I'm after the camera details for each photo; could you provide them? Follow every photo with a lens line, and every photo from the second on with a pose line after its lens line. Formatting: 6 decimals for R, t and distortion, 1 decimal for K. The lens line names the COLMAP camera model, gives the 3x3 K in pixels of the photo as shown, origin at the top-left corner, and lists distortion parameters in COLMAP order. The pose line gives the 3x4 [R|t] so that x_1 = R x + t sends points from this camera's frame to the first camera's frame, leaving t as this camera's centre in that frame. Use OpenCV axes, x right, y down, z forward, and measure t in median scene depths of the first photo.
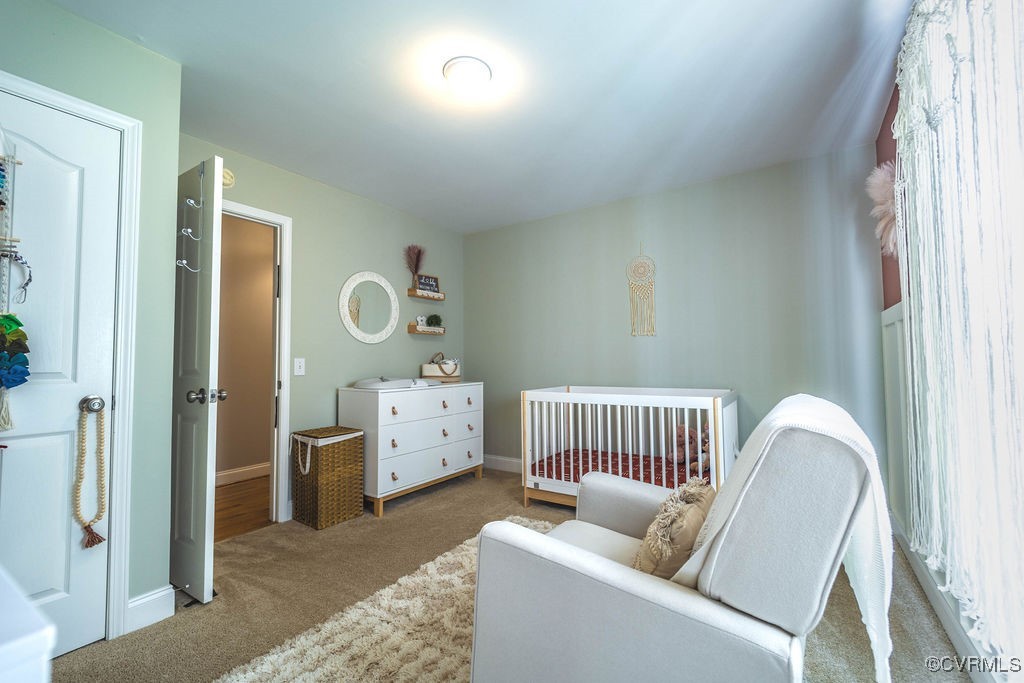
lens RADIAL K [[430.4, 0, 513.1], [0, 430.4, 342.6], [0, 0, 1]] dist [-0.002732, 0.000356]
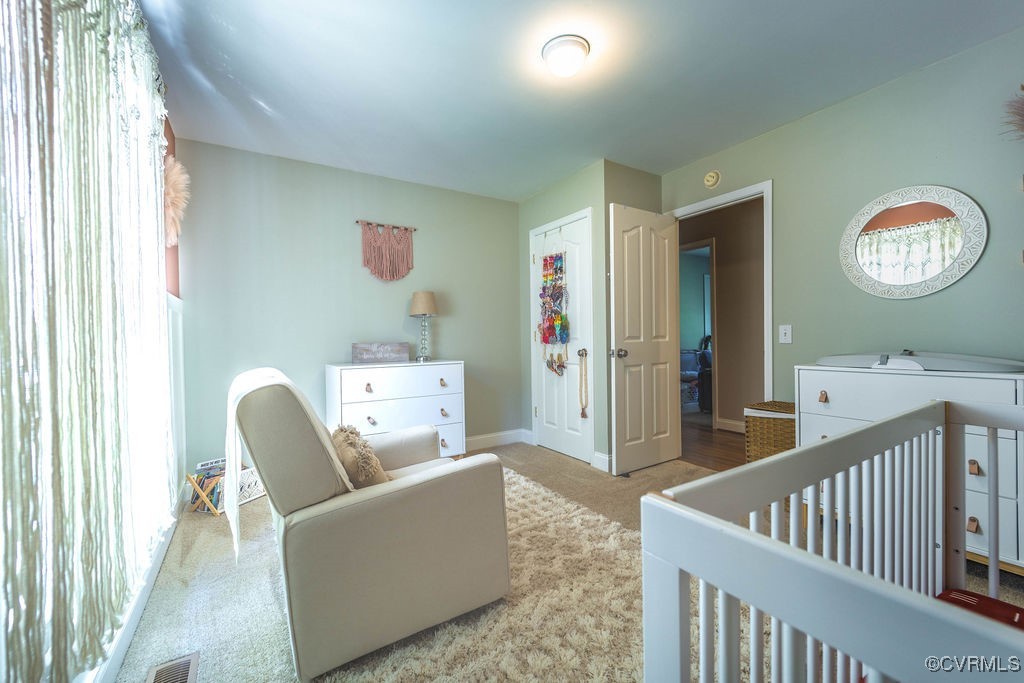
lens RADIAL K [[406.7, 0, 516.6], [0, 406.7, 340.2], [0, 0, 1]] dist [-0.000478, -0.000019]
pose [[-0.393291, 0.031464, -0.918875, 0.969510], [0.070334, 0.997515, 0.004053, 0.043608], [0.916720, -0.063034, -0.394527, 1.414228]]
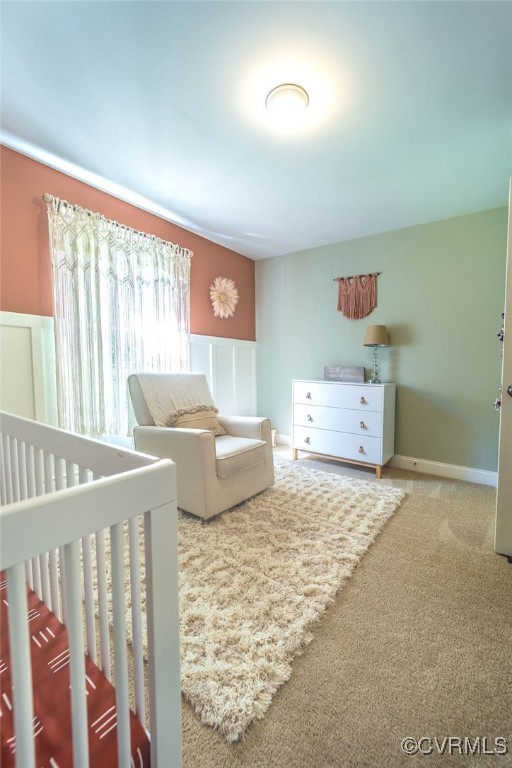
lens RADIAL K [[322.8, 0, 256.3], [0, 322.8, 383.5], [0, 0, 1]] dist [-0.002732, 0.000356]
pose [[-0.999339, -0.005451, 0.035953, -0.042252], [-0.005334, 0.999980, 0.003330, 0.121892], [-0.035971, 0.003136, -0.999348, 2.137038]]
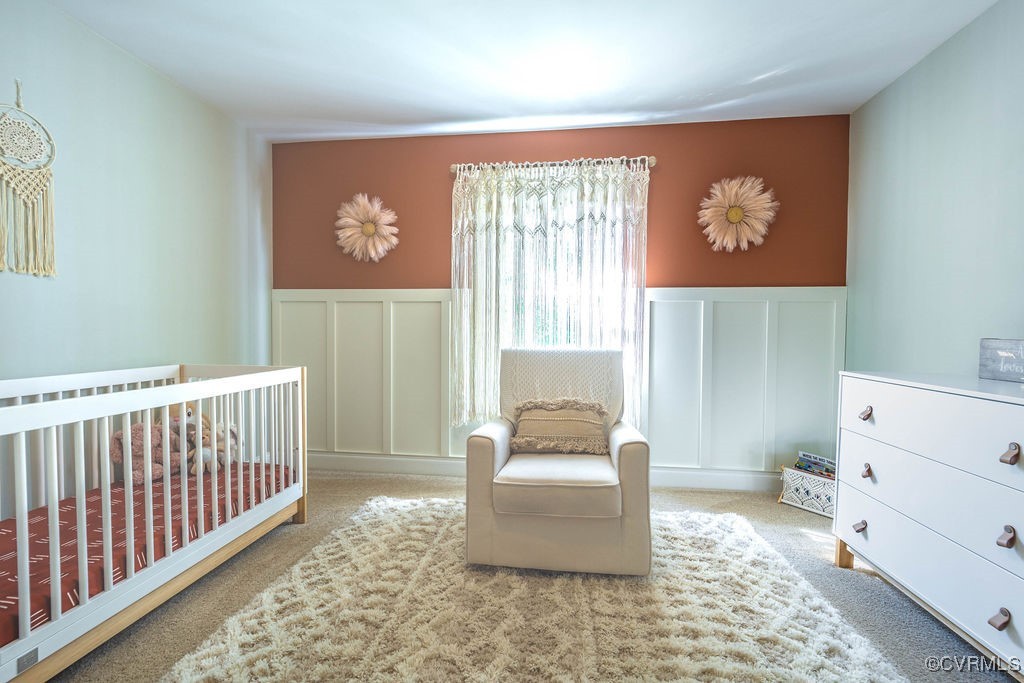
lens RADIAL K [[430.4, 0, 508.1], [0, 430.4, 346.9], [0, 0, 1]] dist [-0.002732, 0.000356]
pose [[-0.453739, -0.019901, 0.890912, -0.785169], [-0.045340, 0.998971, -0.000777, 0.080829], [-0.889980, -0.040747, -0.454174, 1.417359]]
